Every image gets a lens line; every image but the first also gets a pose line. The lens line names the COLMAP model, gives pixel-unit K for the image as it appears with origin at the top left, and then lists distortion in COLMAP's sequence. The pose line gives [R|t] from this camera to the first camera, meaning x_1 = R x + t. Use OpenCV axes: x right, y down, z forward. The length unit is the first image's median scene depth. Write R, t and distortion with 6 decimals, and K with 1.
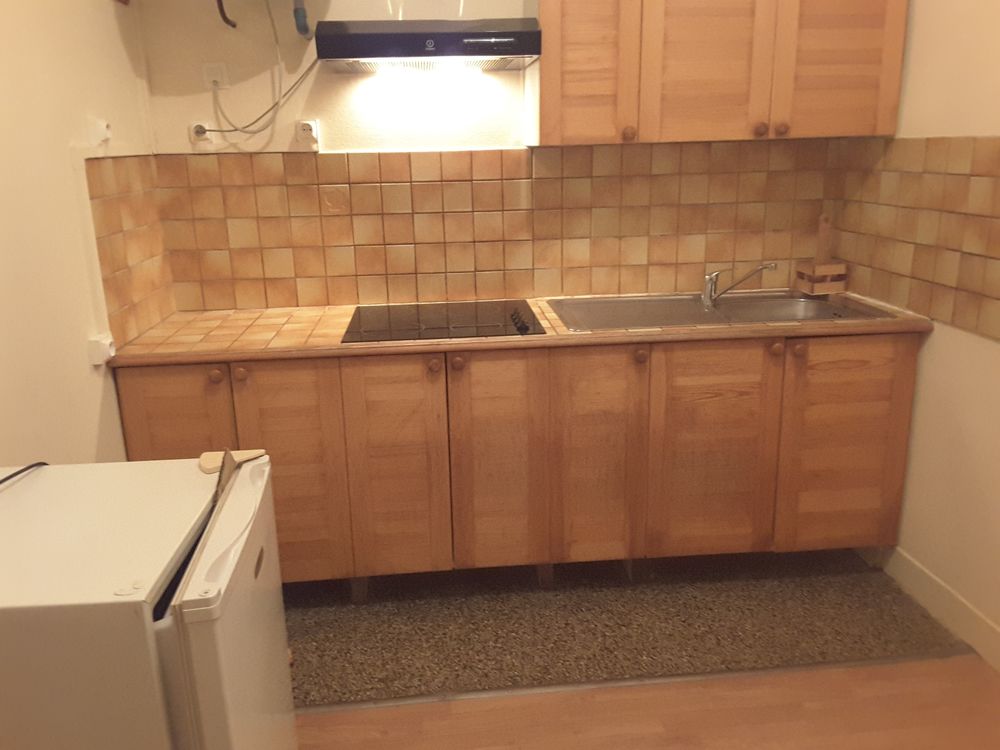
lens RADIAL K [[819.7, 0, 499.4], [0, 819.7, 375.2], [0, 0, 1]] dist [0.124426, -0.200554]
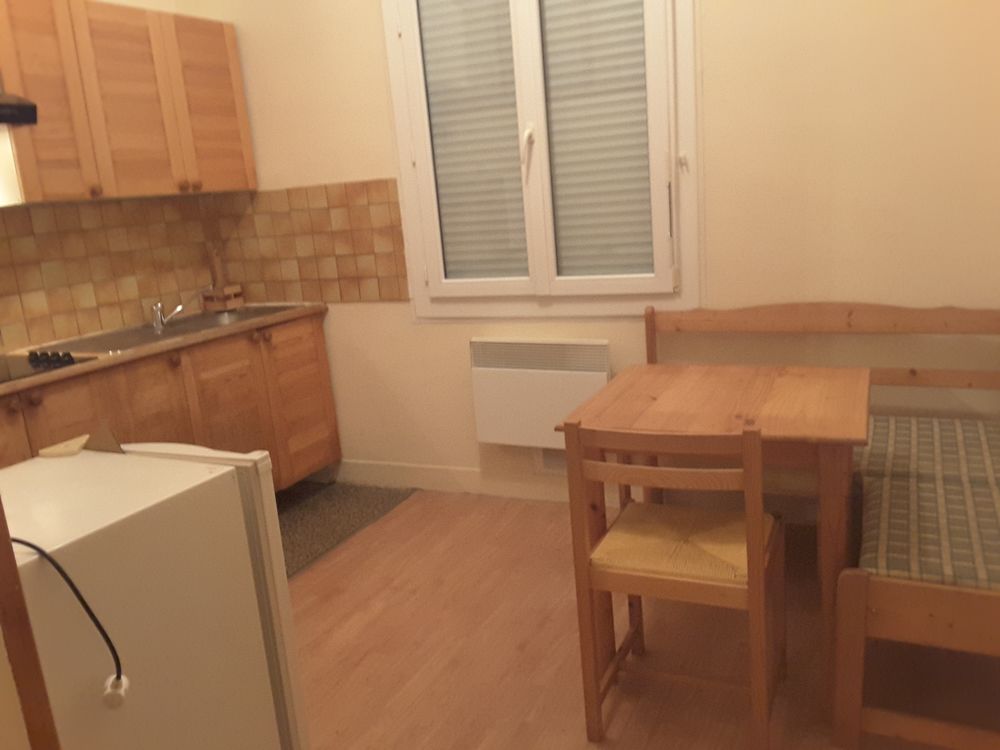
lens RADIAL K [[819.7, 0, 499.4], [0, 819.7, 375.2], [0, 0, 1]] dist [0.124426, -0.200554]
pose [[0.533590, -0.213510, 0.818349, -0.559739], [0.304465, 0.951228, 0.049658, 0.078581], [-0.789039, 0.222662, 0.572572, -0.093577]]
